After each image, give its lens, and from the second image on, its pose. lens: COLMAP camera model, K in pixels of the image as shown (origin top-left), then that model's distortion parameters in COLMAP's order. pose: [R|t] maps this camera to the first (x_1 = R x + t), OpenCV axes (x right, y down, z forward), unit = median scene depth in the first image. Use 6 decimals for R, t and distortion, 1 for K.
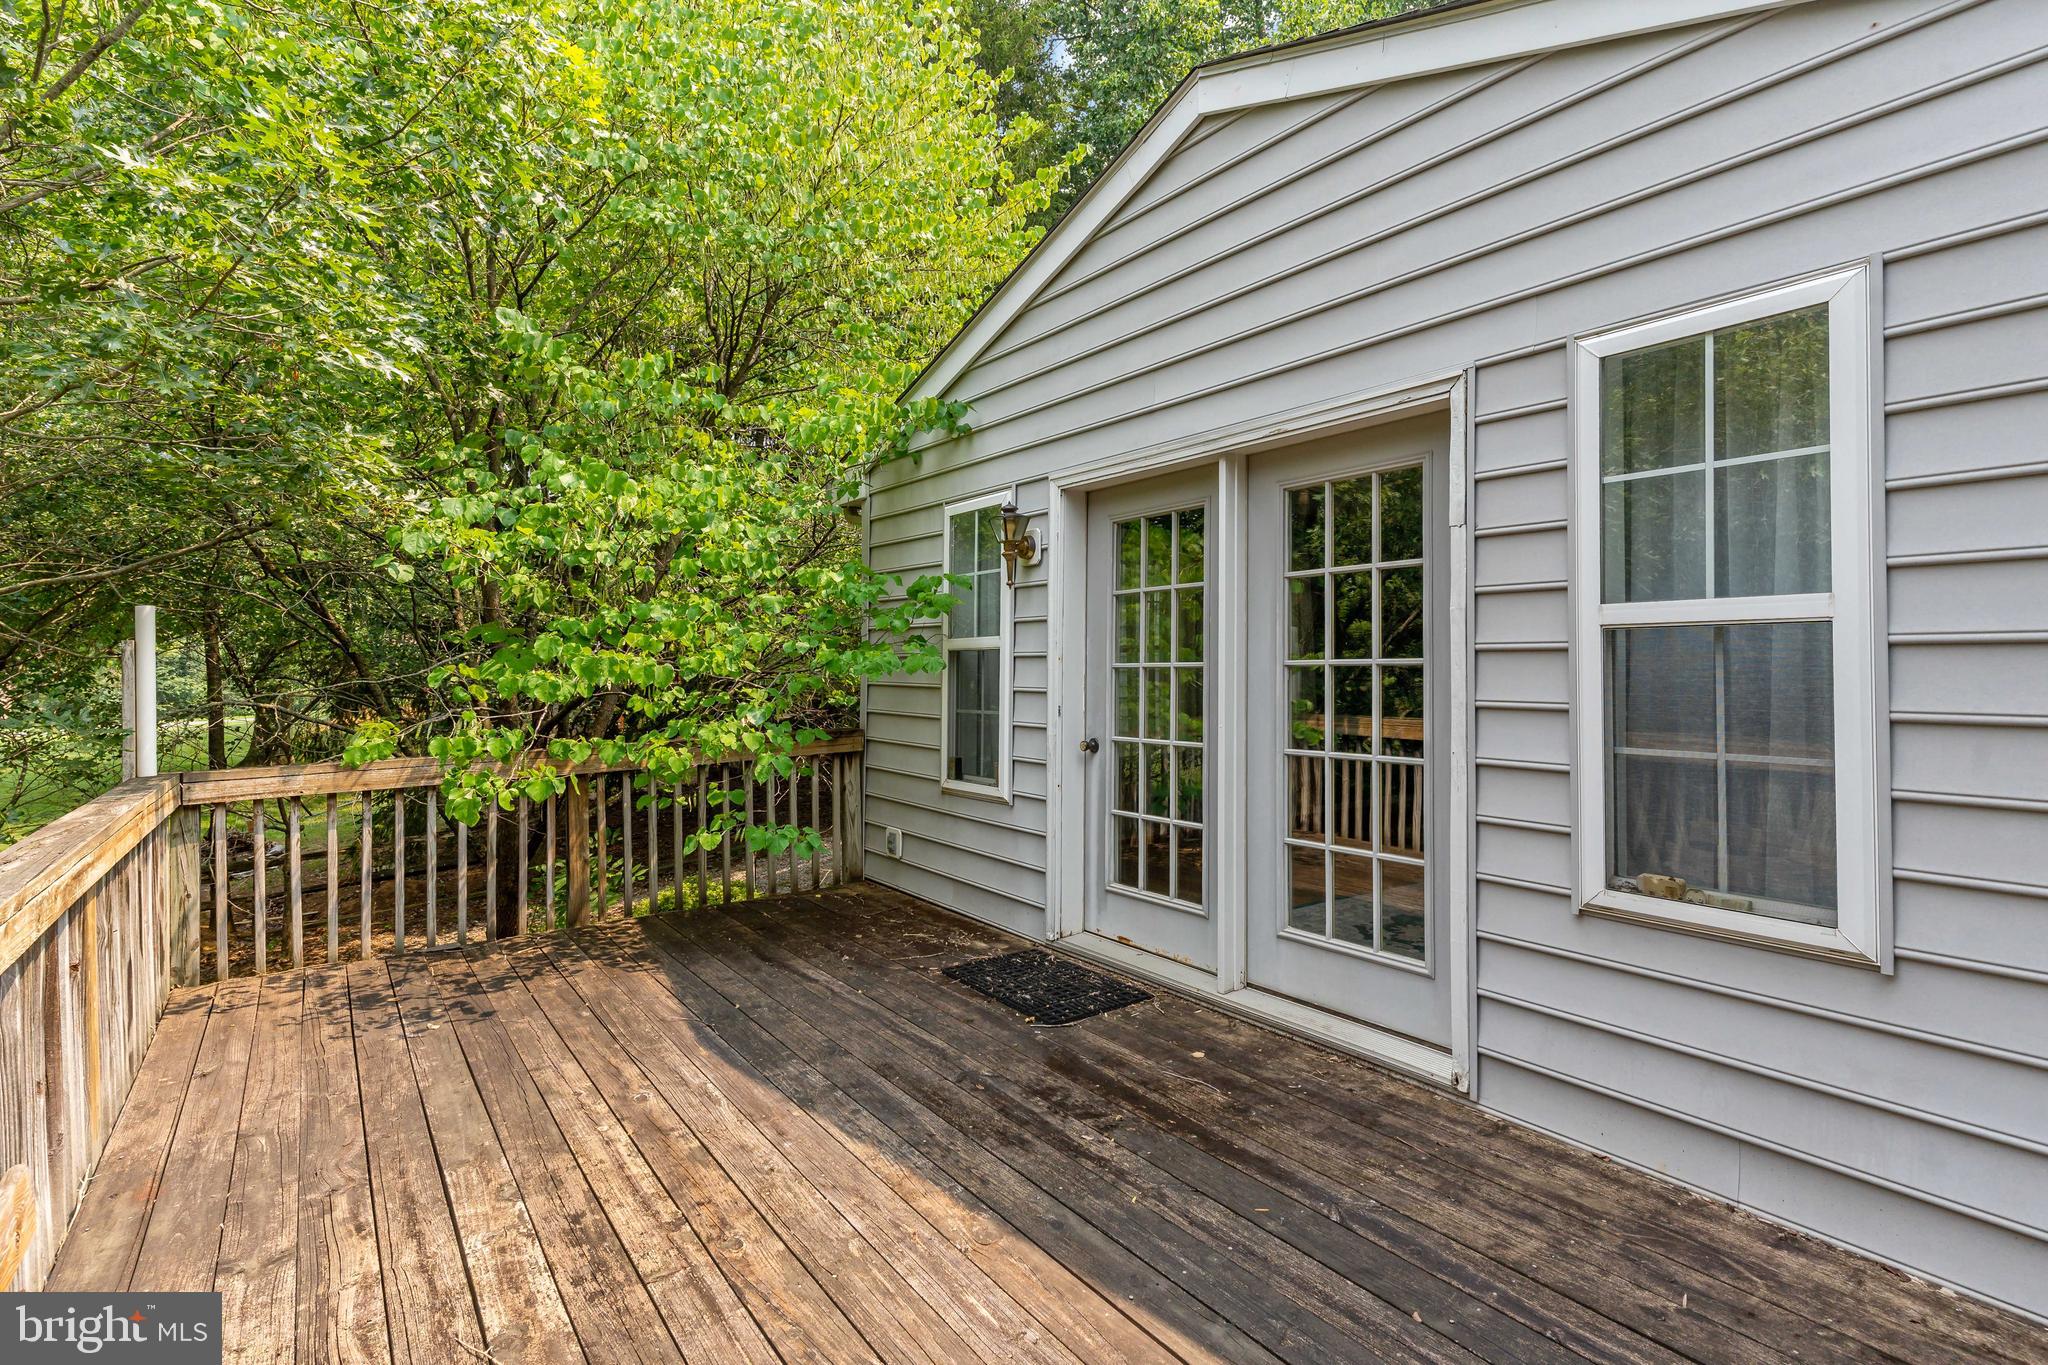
lens RADIAL K [[991.1, 0, 1032.0], [0, 991.1, 668.7], [0, 0, 1]] dist [-0.000294, 0.000295]
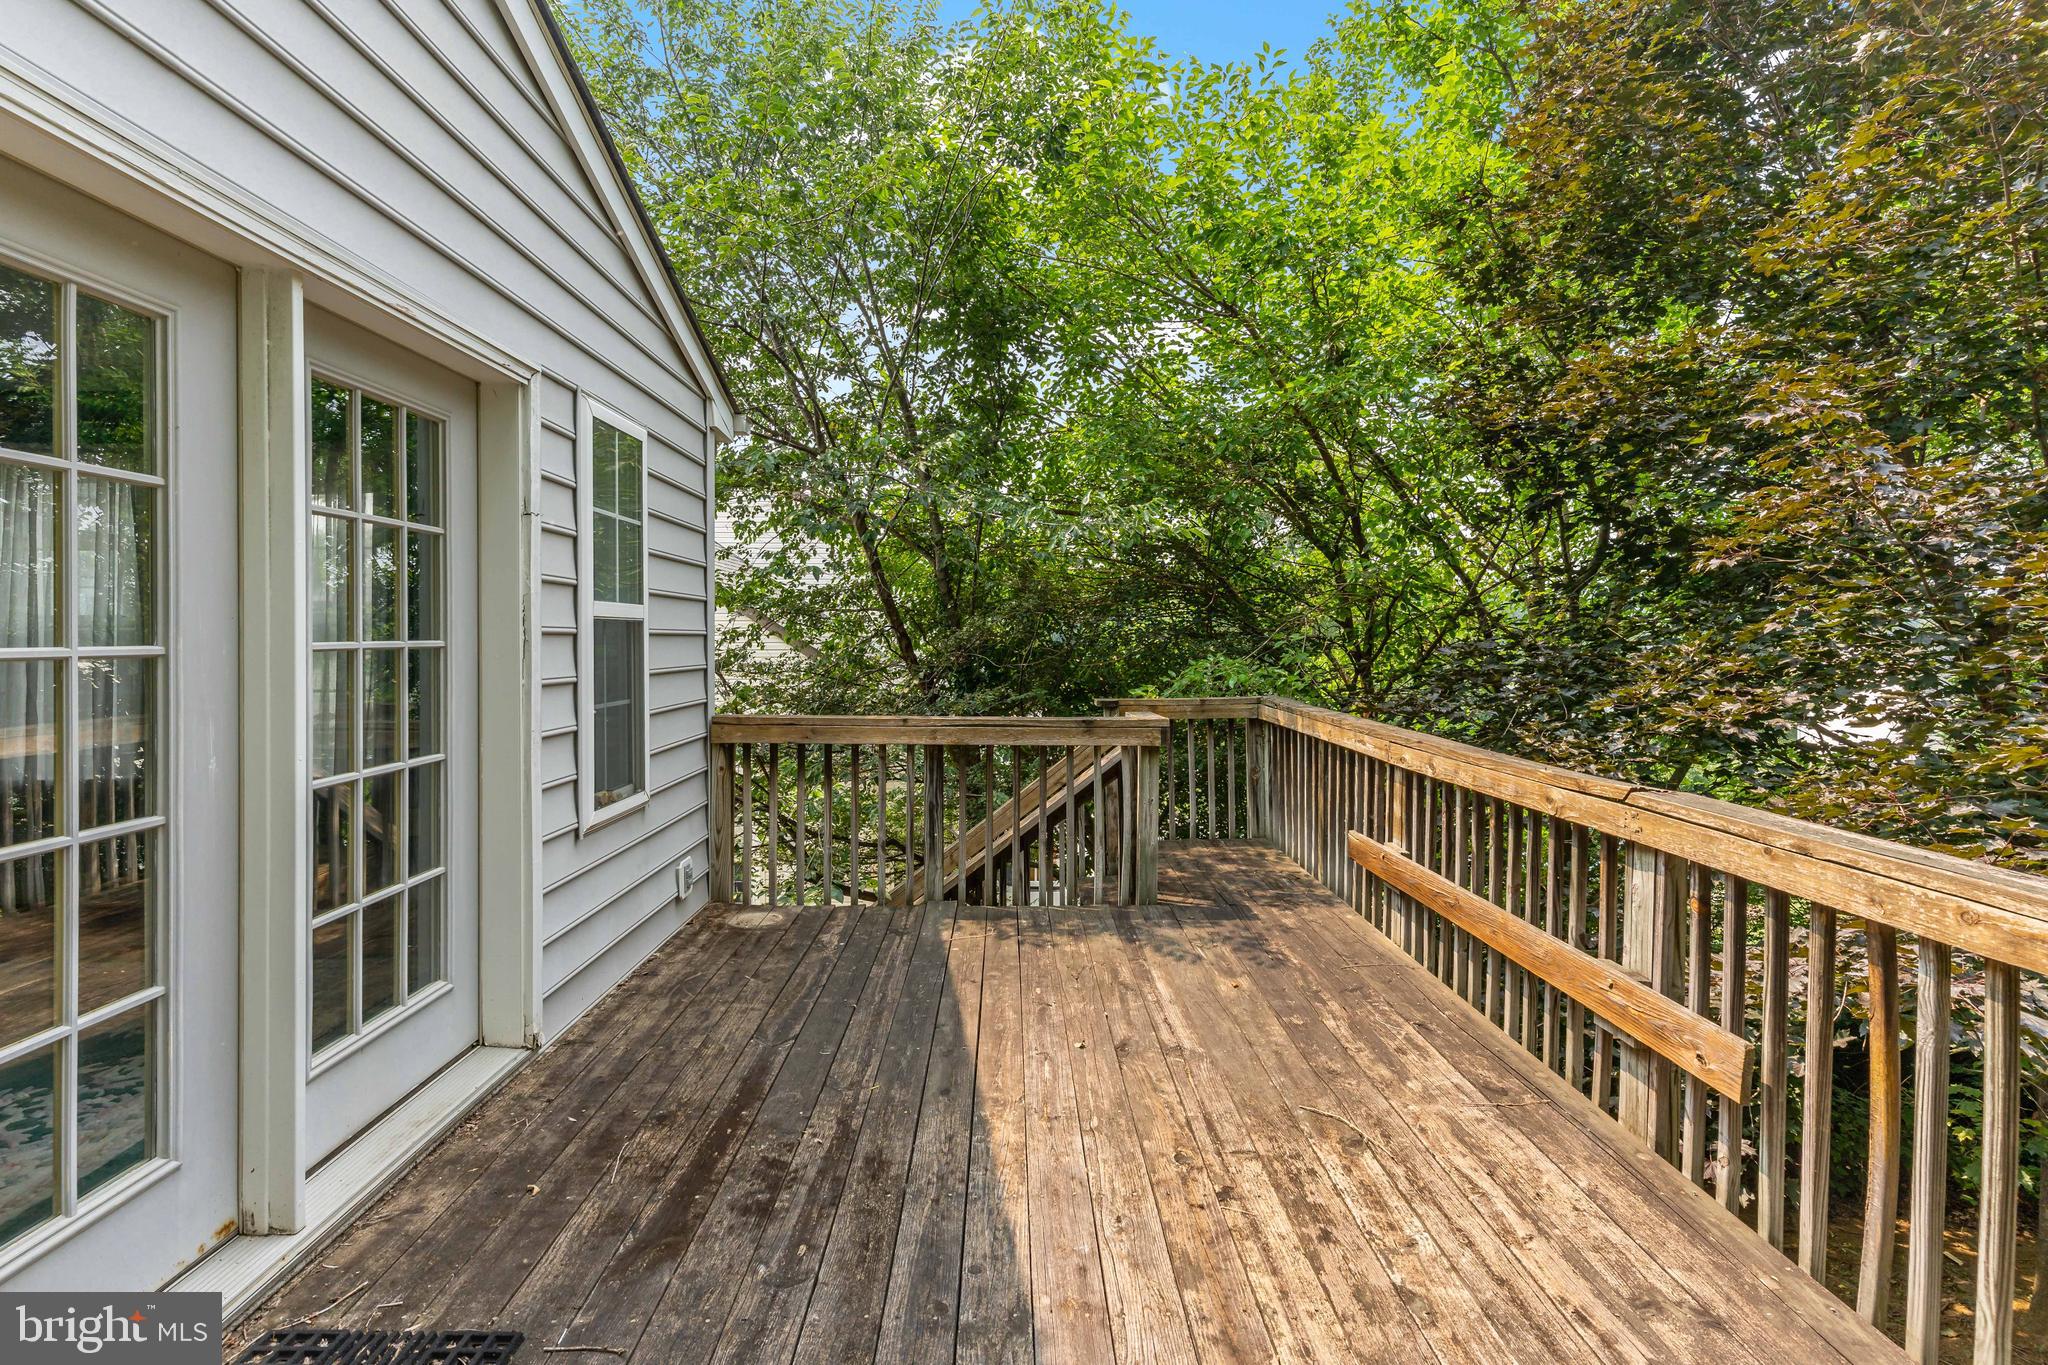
lens RADIAL K [[991.1, 0, 1028.8], [0, 991.1, 665.2], [0, 0, 1]] dist [-0.000294, 0.000295]
pose [[-0.821639, -0.002328, 0.570004, -0.714254], [0.017614, 0.999410, 0.029471, -0.016222], [-0.569737, 0.034254, -0.821113, 1.791226]]
